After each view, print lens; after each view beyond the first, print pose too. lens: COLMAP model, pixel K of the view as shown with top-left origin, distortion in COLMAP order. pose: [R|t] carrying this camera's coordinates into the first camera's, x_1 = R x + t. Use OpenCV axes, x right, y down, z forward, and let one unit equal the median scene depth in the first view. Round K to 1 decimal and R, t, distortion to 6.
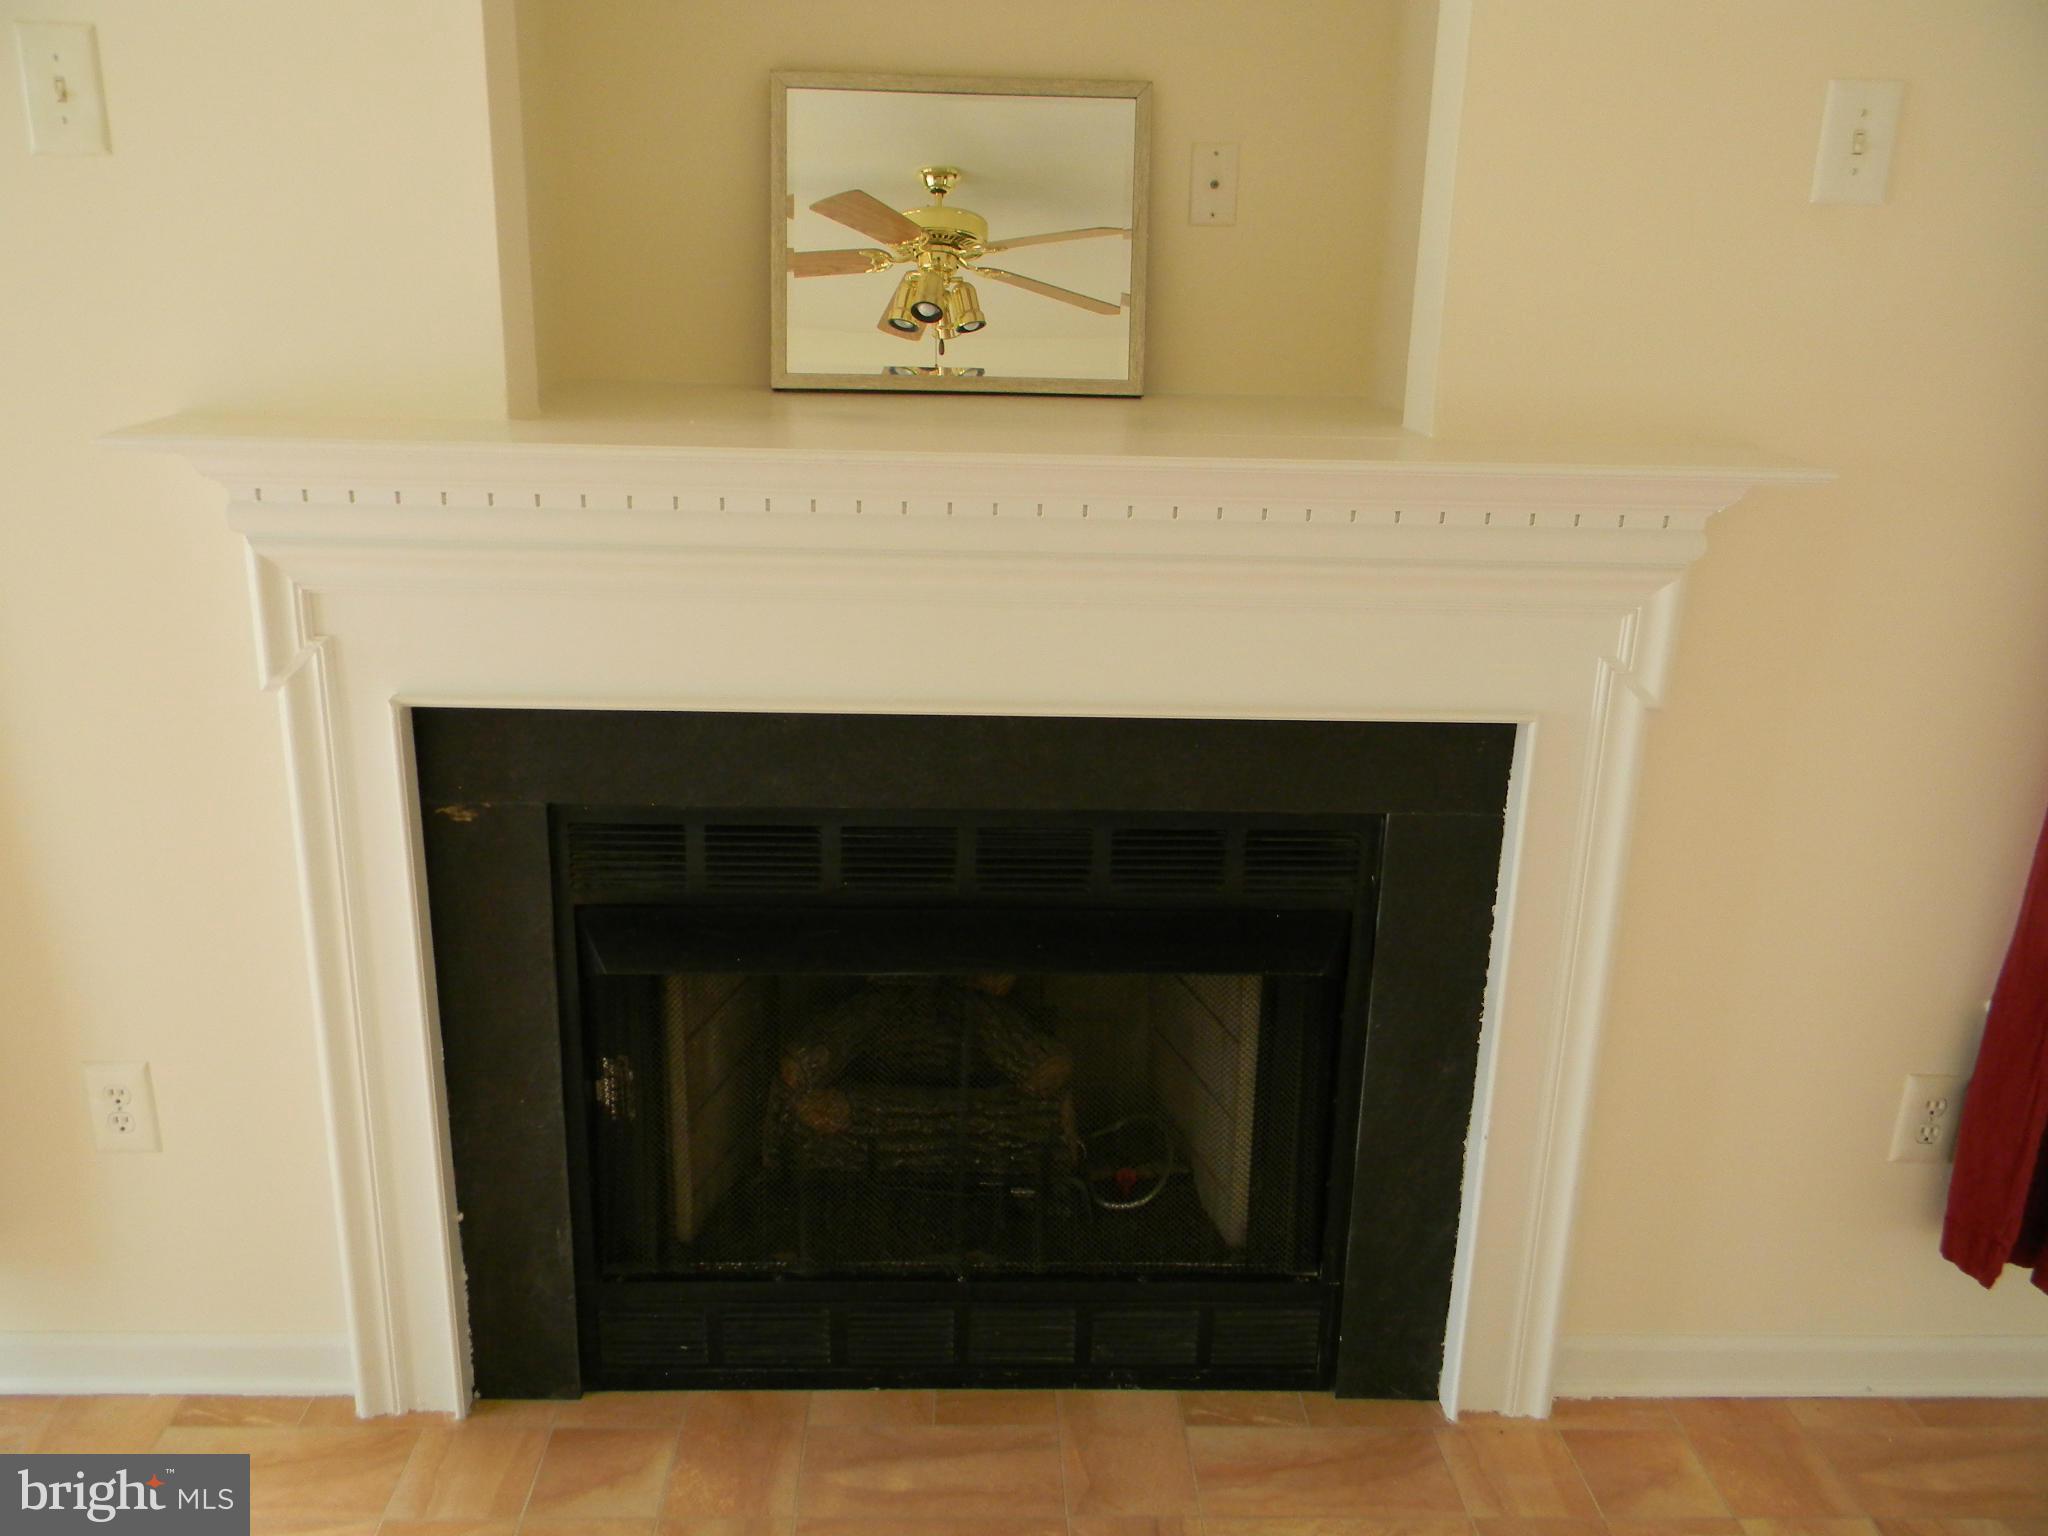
lens RADIAL K [[1649.3, 0, 1022.5], [0, 1649.3, 771.4], [0, 0, 1]] dist [0.029669, -0.030799]
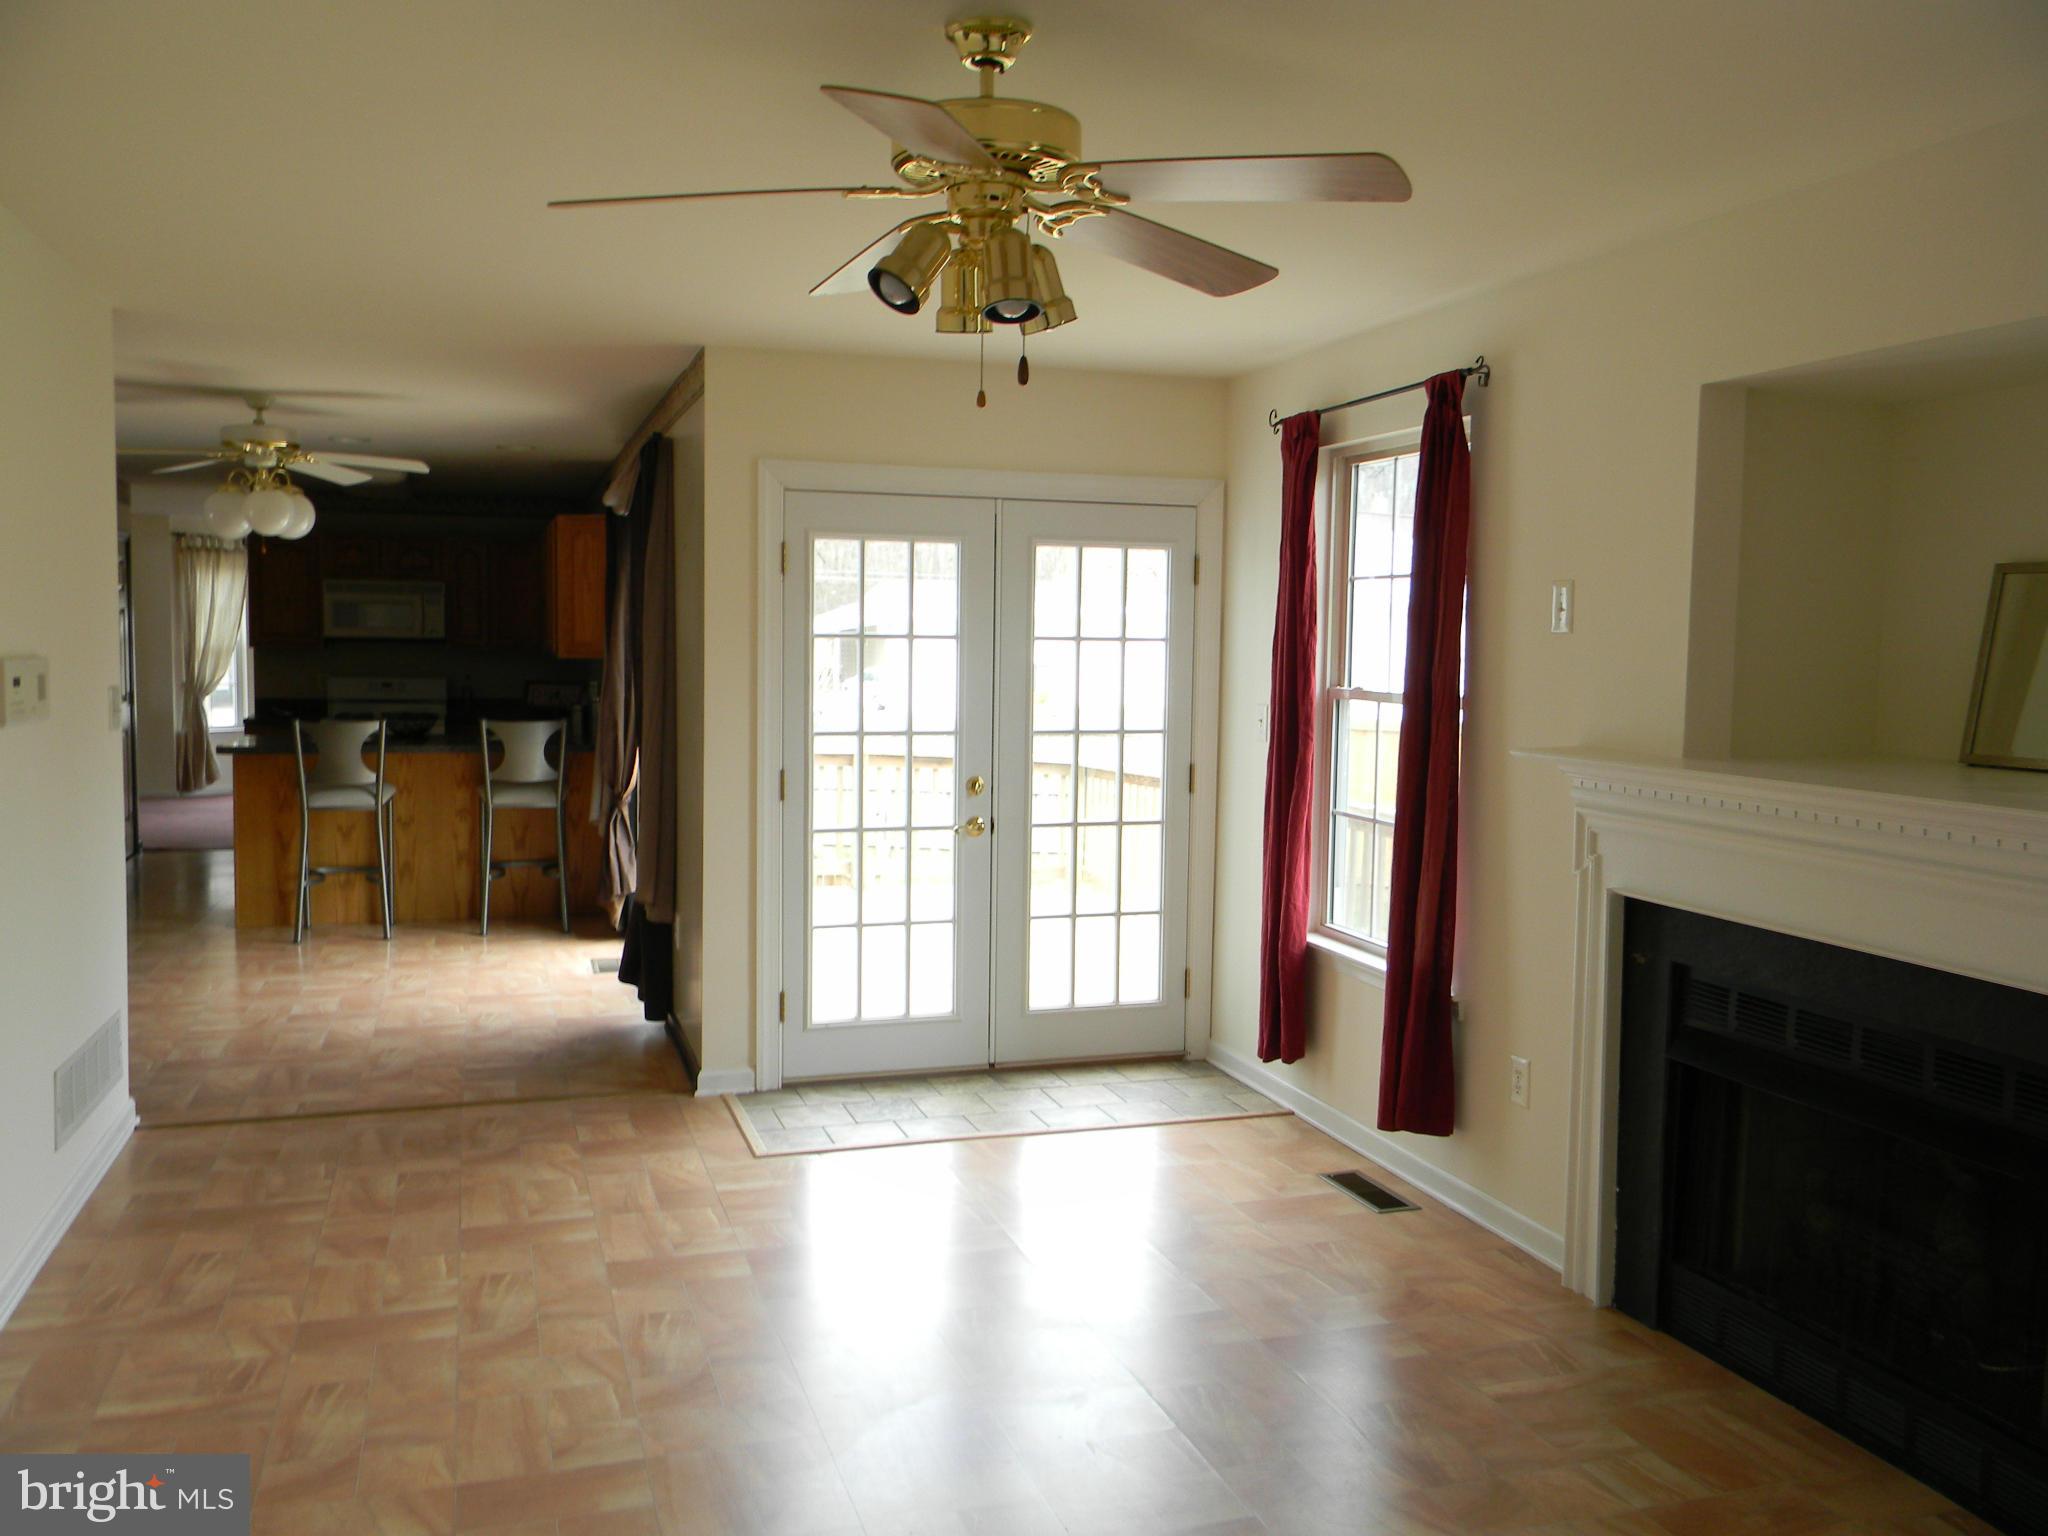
lens RADIAL K [[1649.3, 0, 1021.0], [0, 1649.3, 779.8], [0, 0, 1]] dist [0.029669, -0.030799]
pose [[0.298474, 0.069847, -0.951859, 1.185384], [-0.283191, 0.958886, -0.018437, 0.062610], [0.911436, 0.275061, 0.305983, -0.264619]]
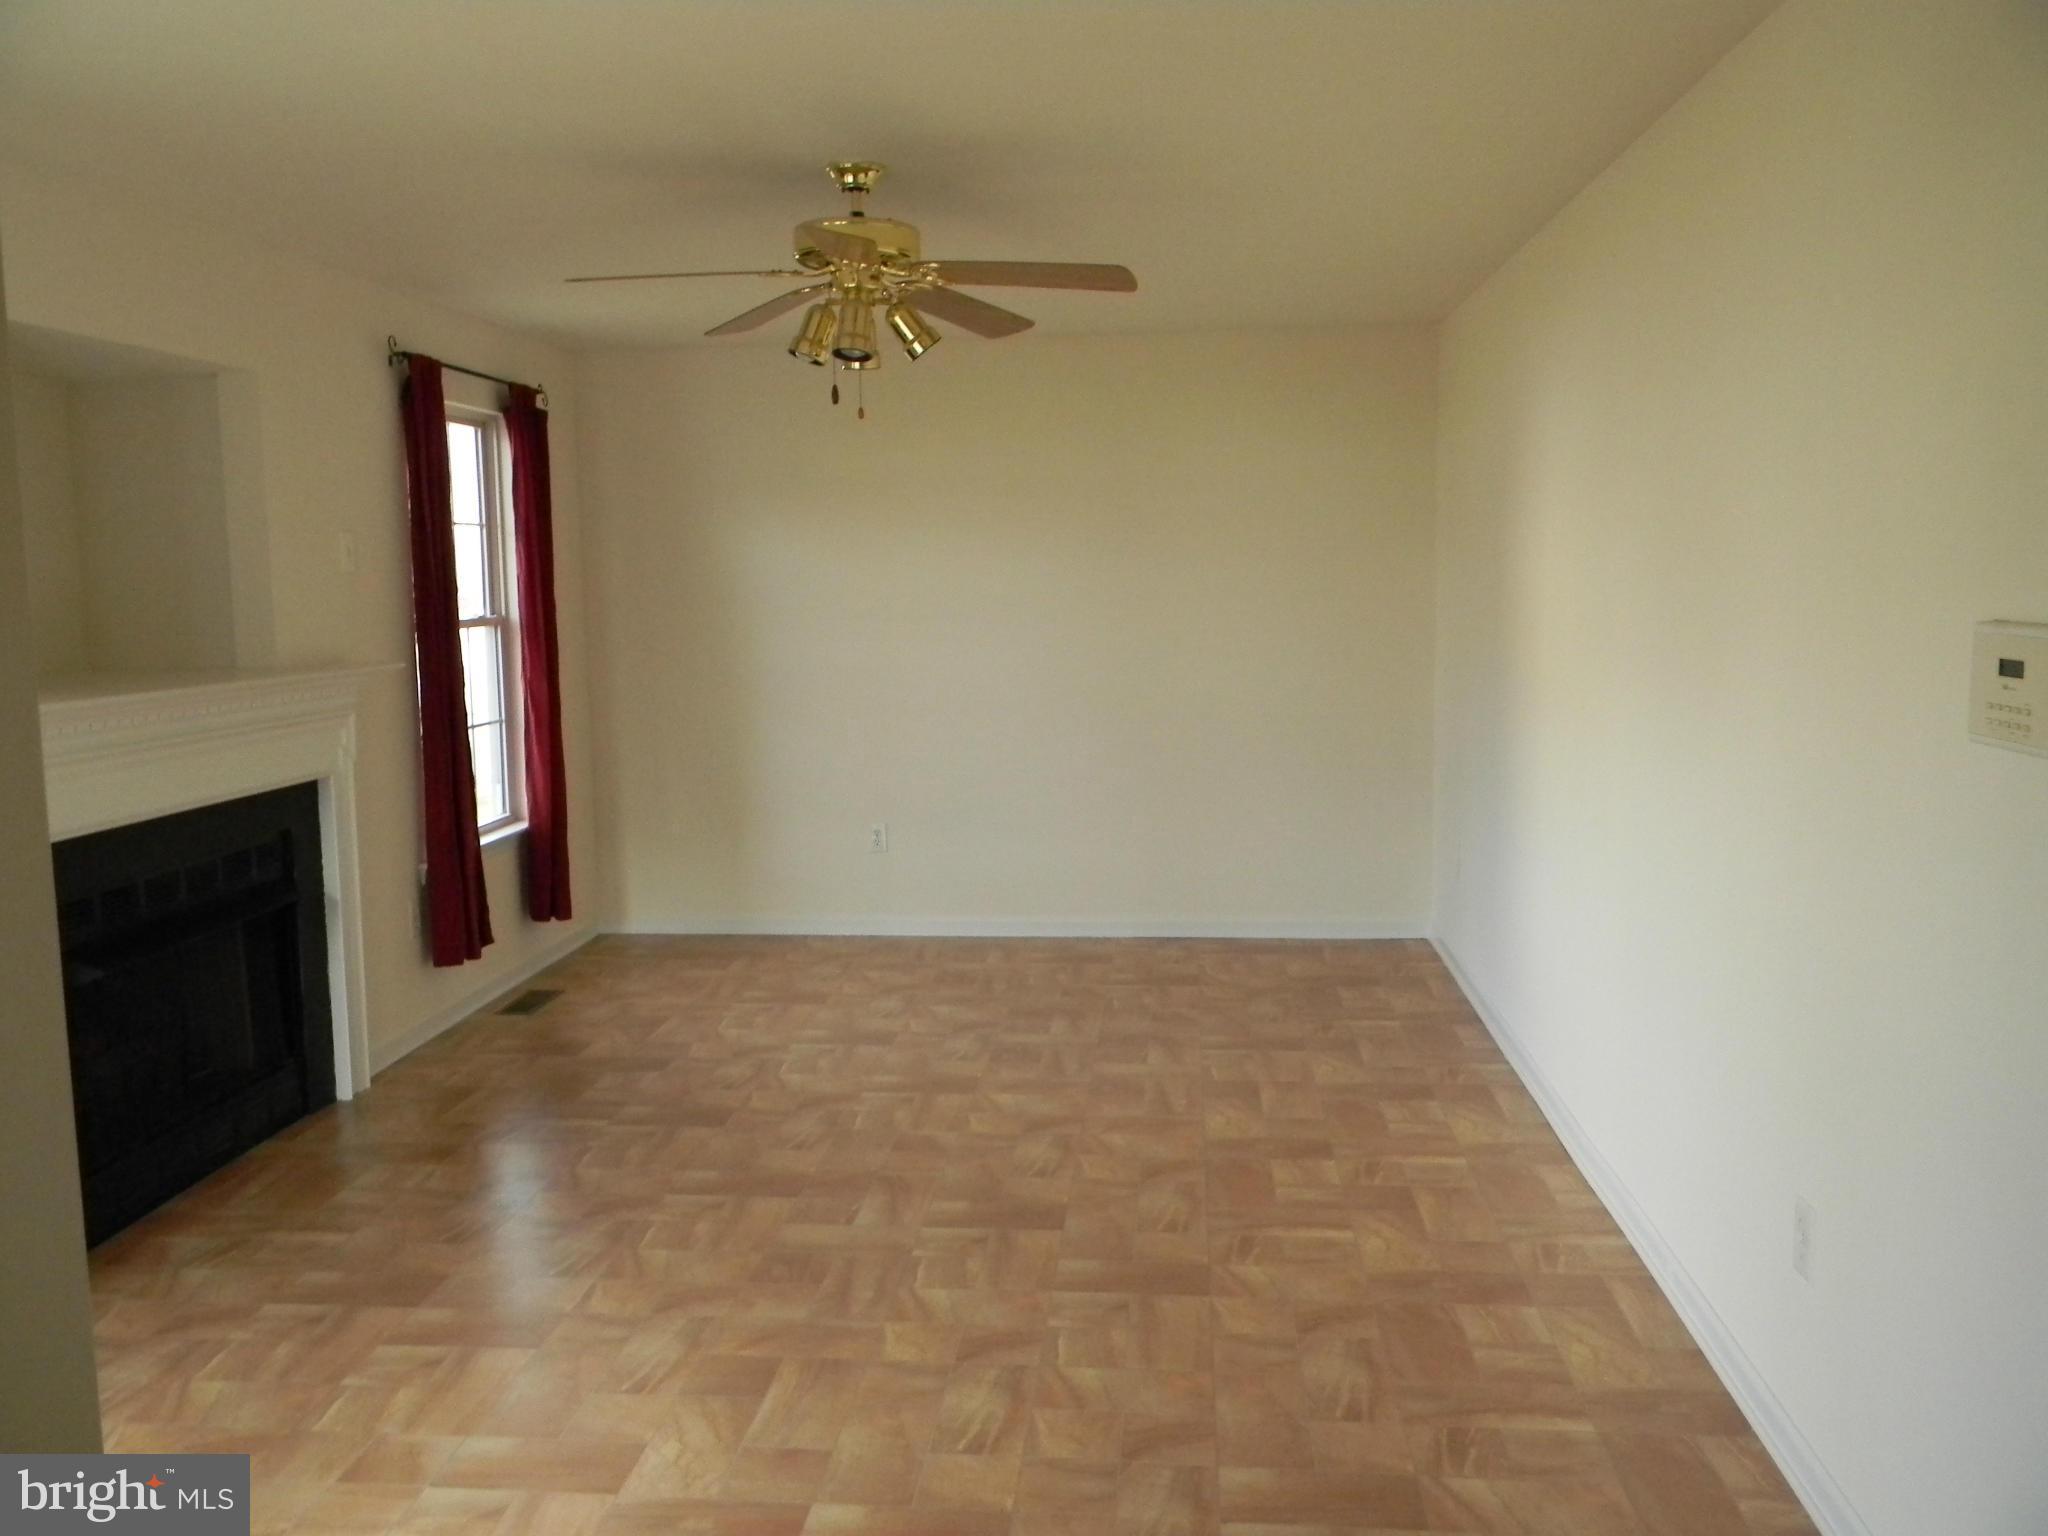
lens RADIAL K [[1649.3, 0, 1026.3], [0, 1649.3, 761.8], [0, 0, 1]] dist [0.029669, -0.030799]
pose [[0.109309, -0.136903, 0.984535, -1.923509], [0.304567, 0.947443, 0.097931, 0.024694], [-0.946198, 0.289152, 0.145260, -0.328169]]
